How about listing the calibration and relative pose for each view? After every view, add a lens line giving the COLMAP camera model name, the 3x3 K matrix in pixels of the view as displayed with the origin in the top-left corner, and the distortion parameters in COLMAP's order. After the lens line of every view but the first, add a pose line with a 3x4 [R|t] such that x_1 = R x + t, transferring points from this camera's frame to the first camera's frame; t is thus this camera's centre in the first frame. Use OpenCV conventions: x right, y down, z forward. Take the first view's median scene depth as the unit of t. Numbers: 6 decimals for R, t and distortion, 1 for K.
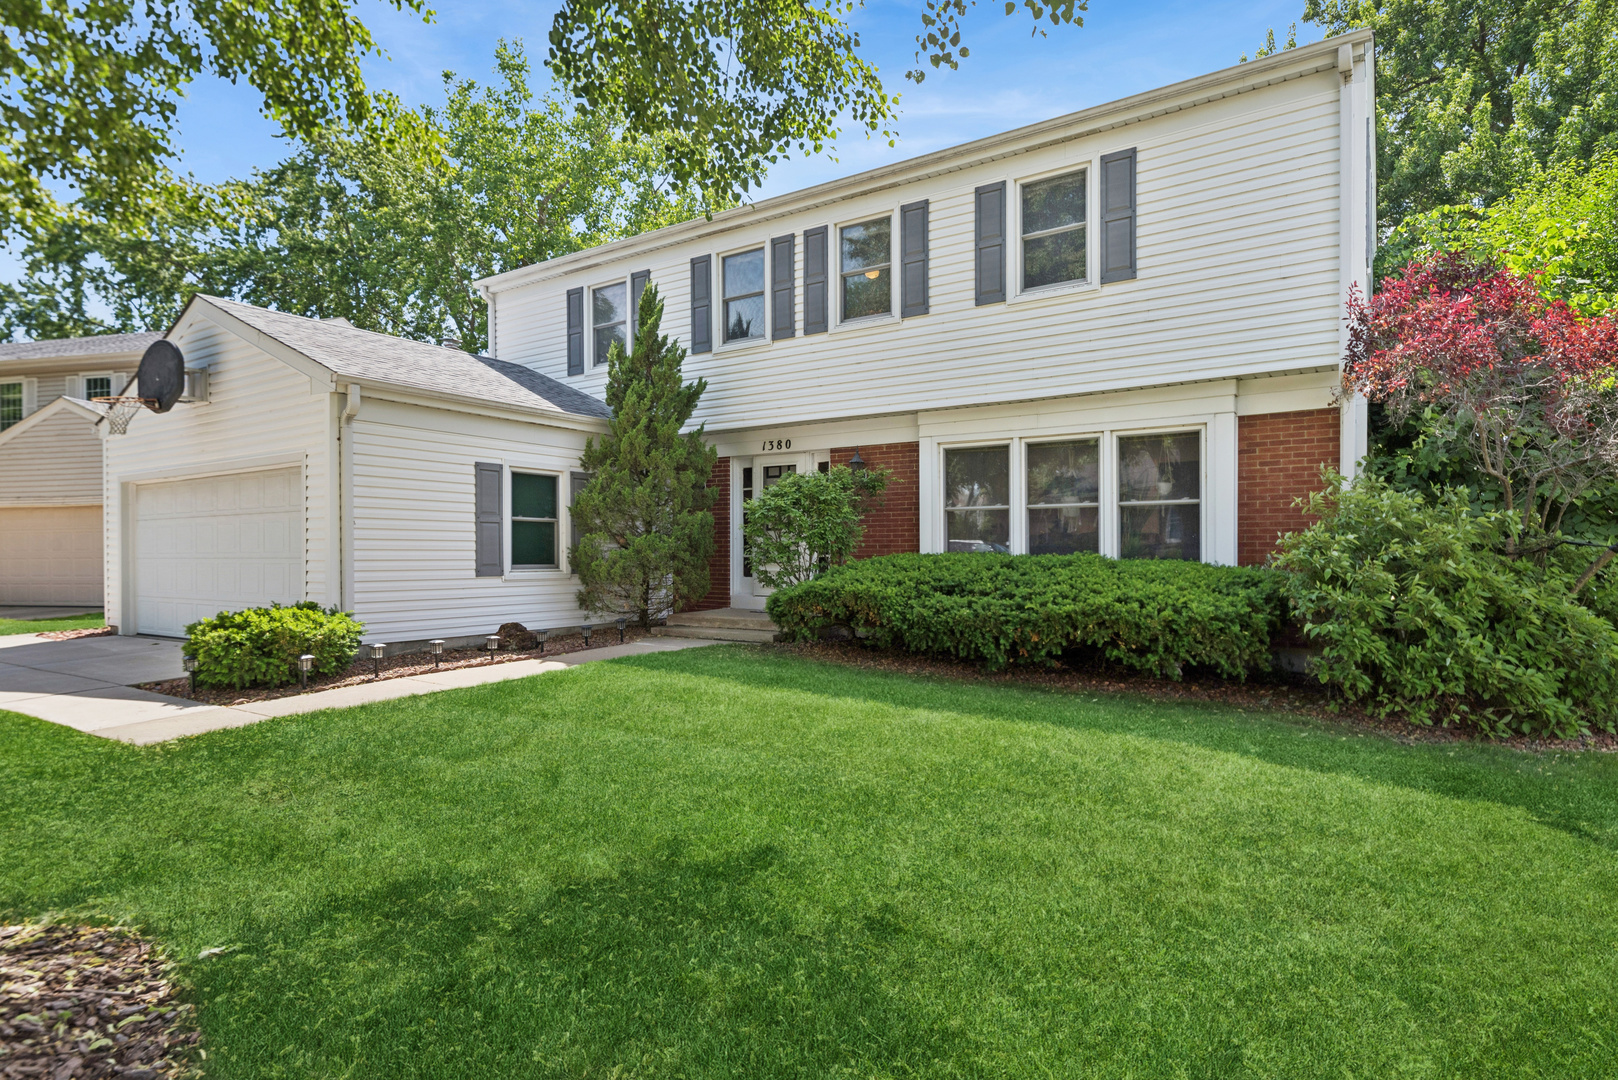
lens RADIAL K [[863.3, 0, 810.2], [0, 863.3, 563.0], [0, 0, 1]] dist [0.002345, 0.000252]
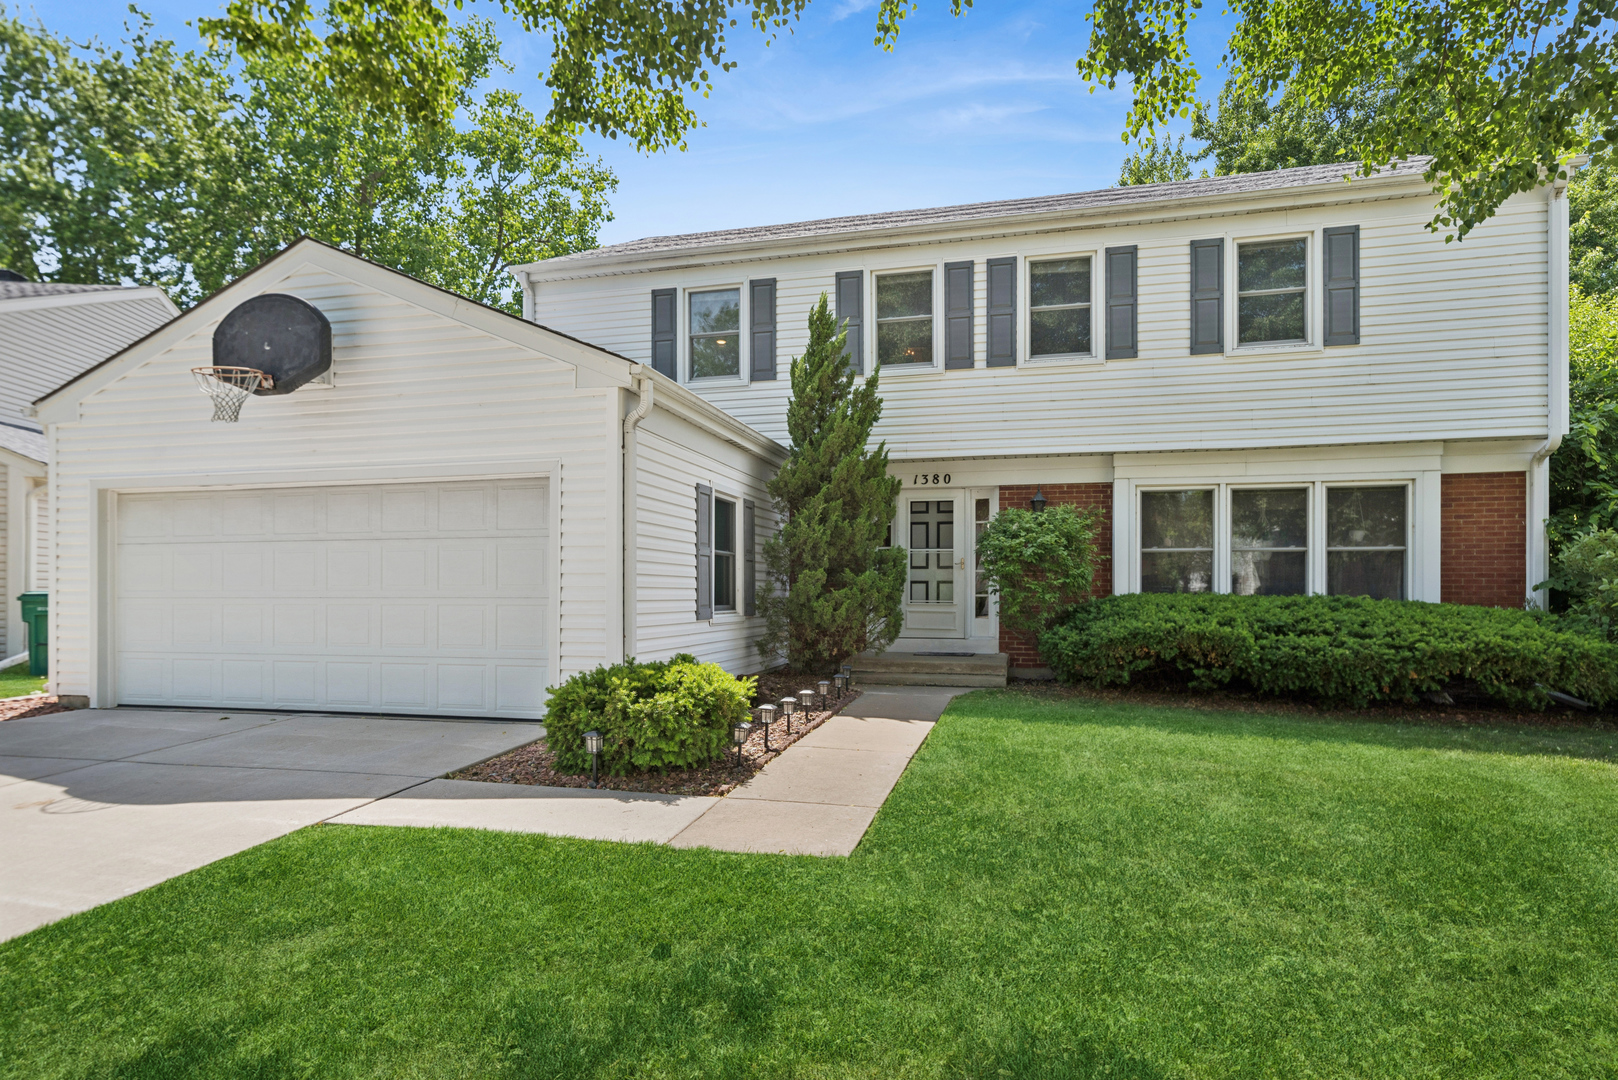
lens RADIAL K [[857.6, 0, 808.5], [0, 857.6, 586.2], [0, 0, 1]] dist [0.001998, 0.001674]
pose [[0.942937, 0.005838, 0.332921, -0.580698], [-0.000153, 0.999854, -0.017100, -0.003414], [-0.332972, 0.016073, 0.942800, 0.190599]]
